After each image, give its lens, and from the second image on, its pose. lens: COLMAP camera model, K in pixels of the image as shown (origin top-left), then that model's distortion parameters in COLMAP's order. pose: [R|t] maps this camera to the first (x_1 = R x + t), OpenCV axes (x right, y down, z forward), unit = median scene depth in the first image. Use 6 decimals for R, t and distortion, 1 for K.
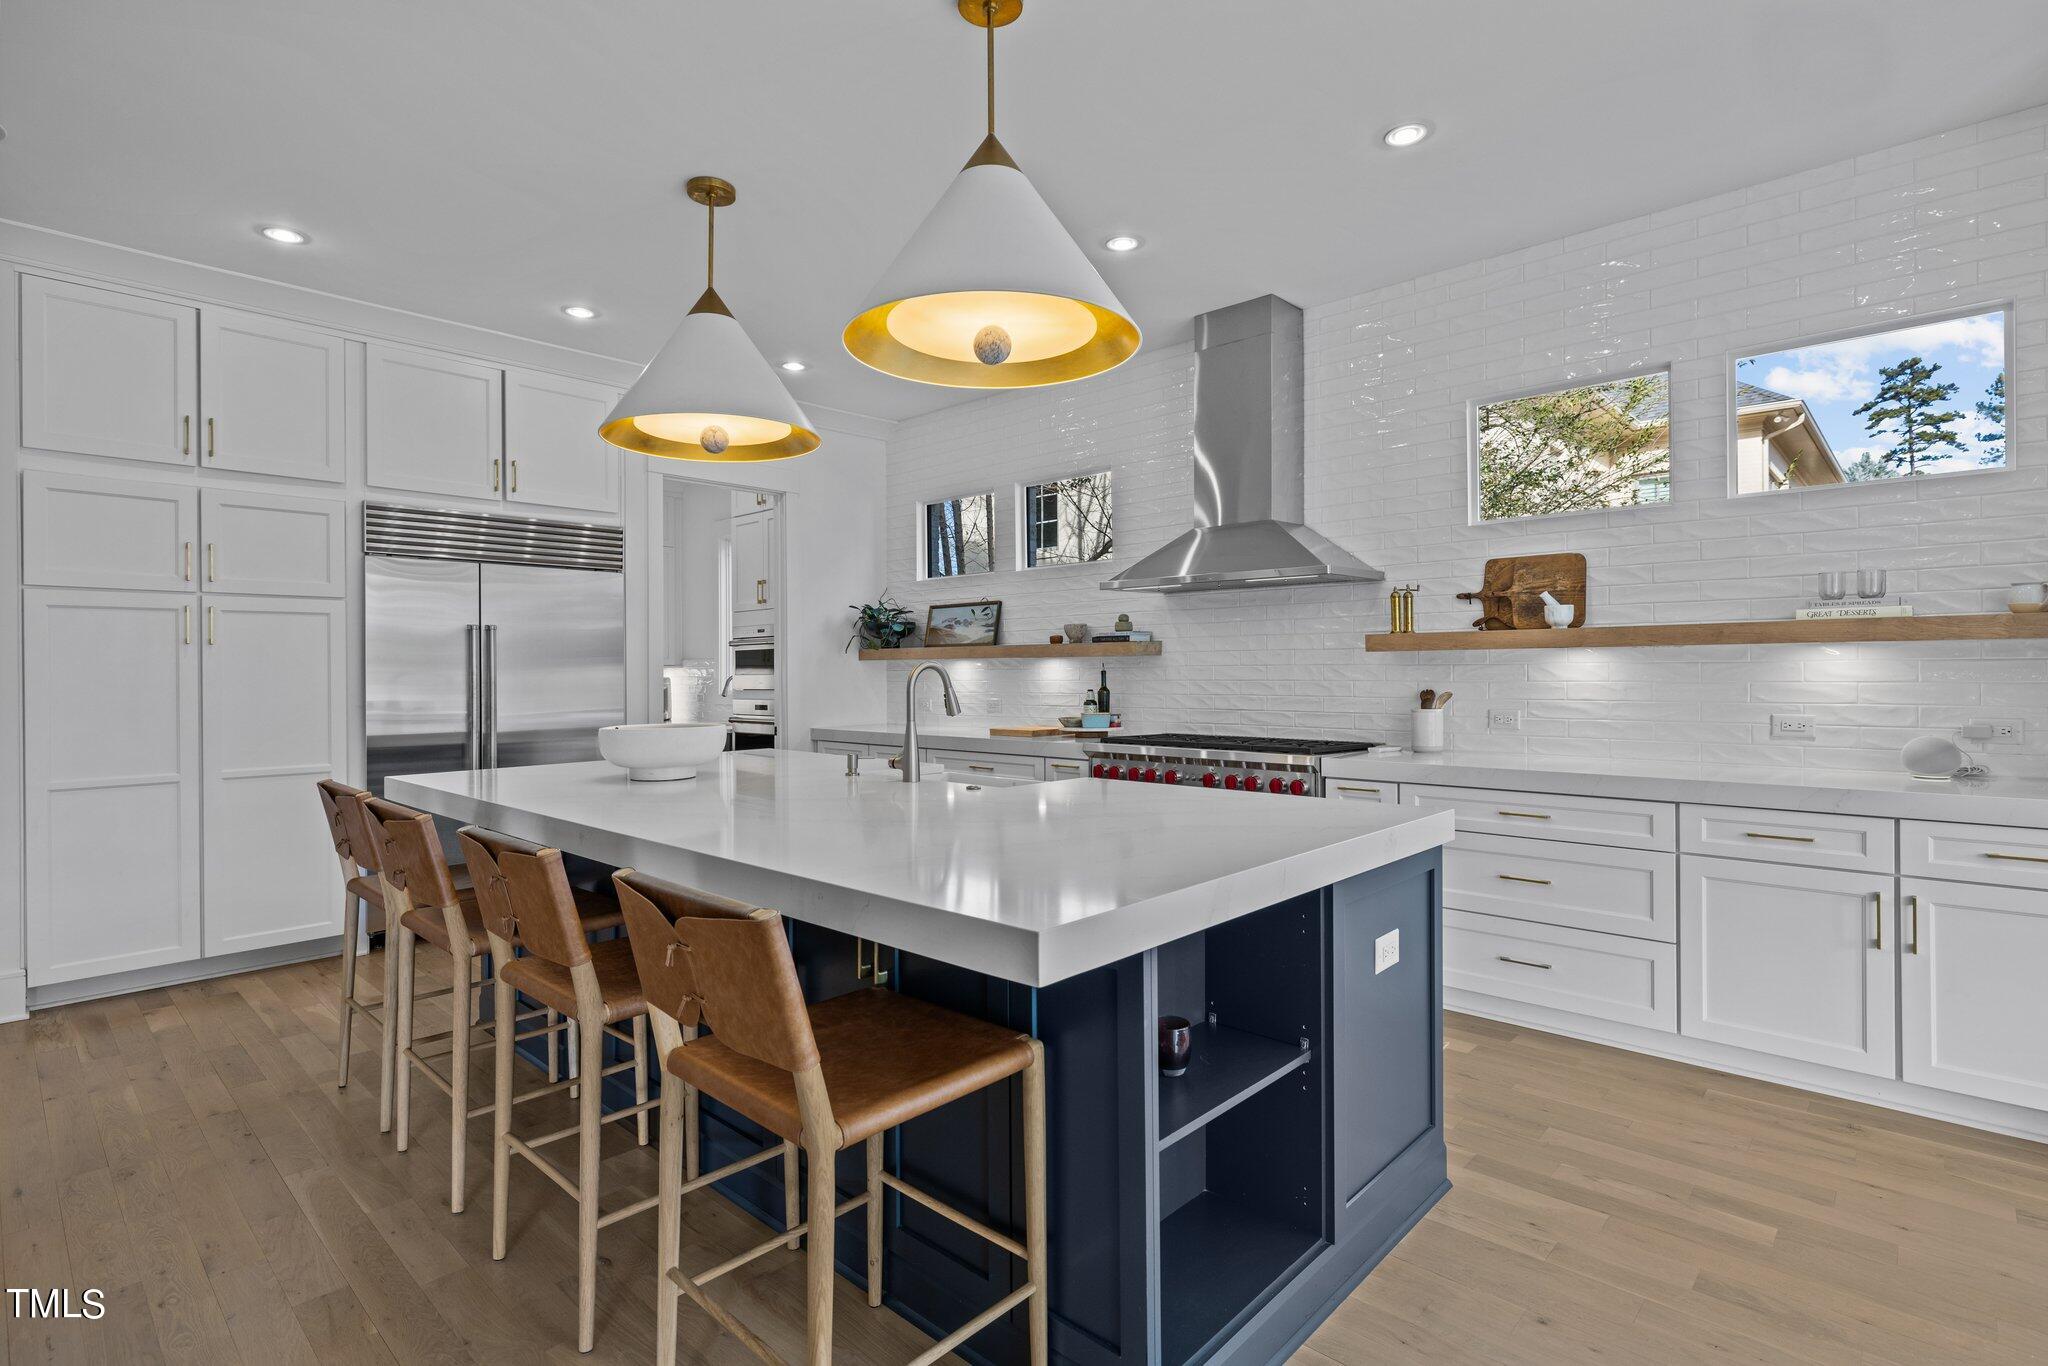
lens RADIAL K [[996.1, 0, 1024.0], [0, 996.1, 683.0], [0, 0, 1]] dist [-0.000975, 0.000004]
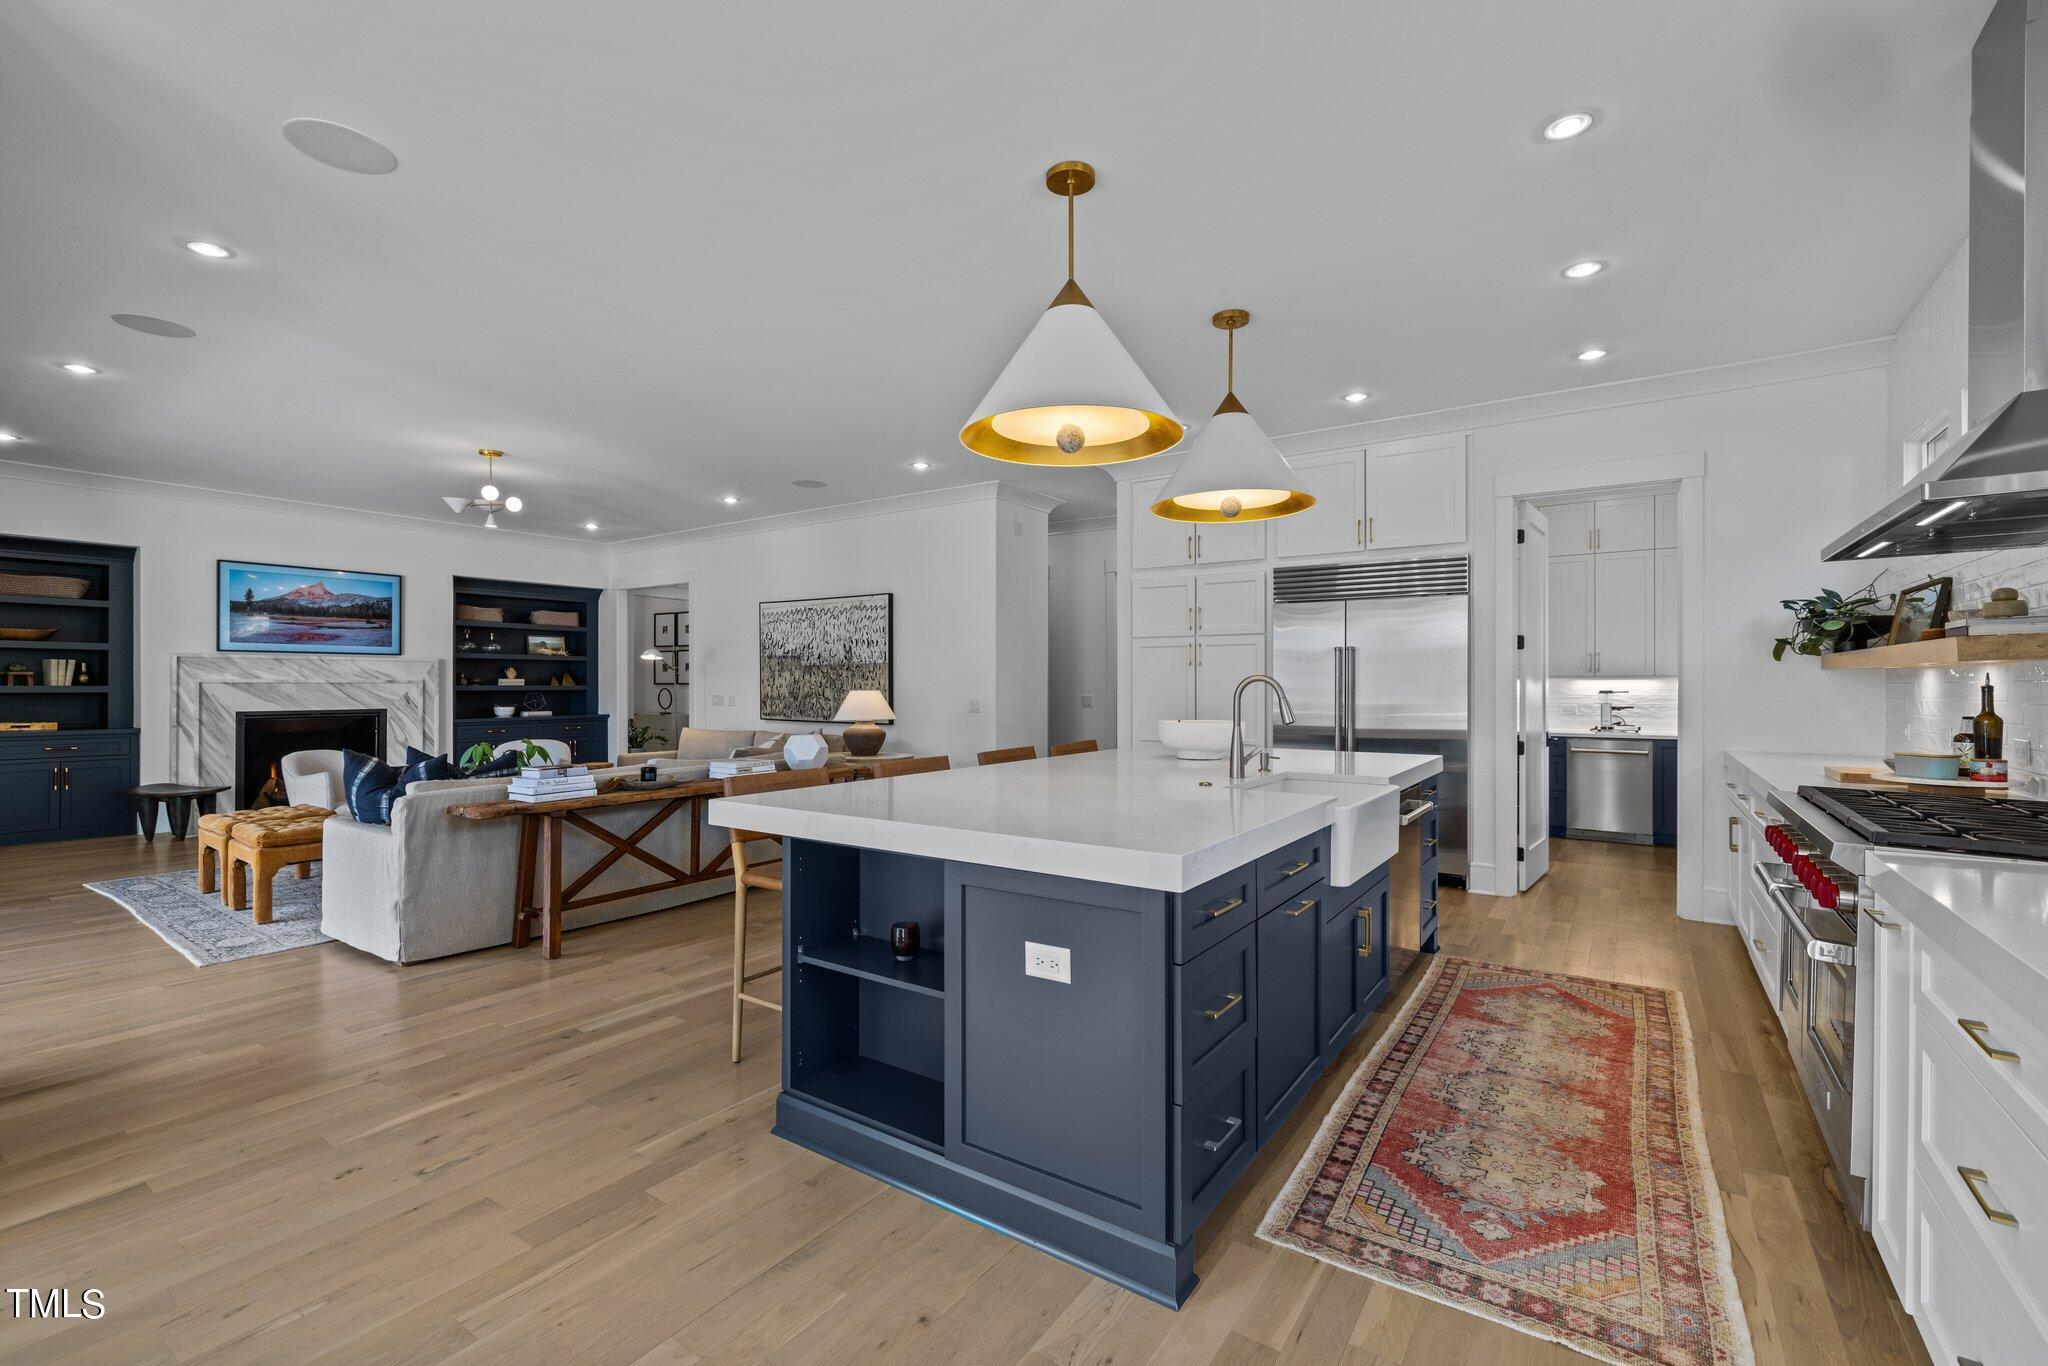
lens RADIAL K [[861.7, 0, 1024.0], [0, 861.7, 683.0], [0, 0, 1]] dist [0.000527, 0.000196]
pose [[0.186620, 0.007700, -0.982402, 0.511753], [-0.011767, 0.999915, 0.005601, -0.010549], [0.982362, 0.010515, 0.186695, 0.358171]]
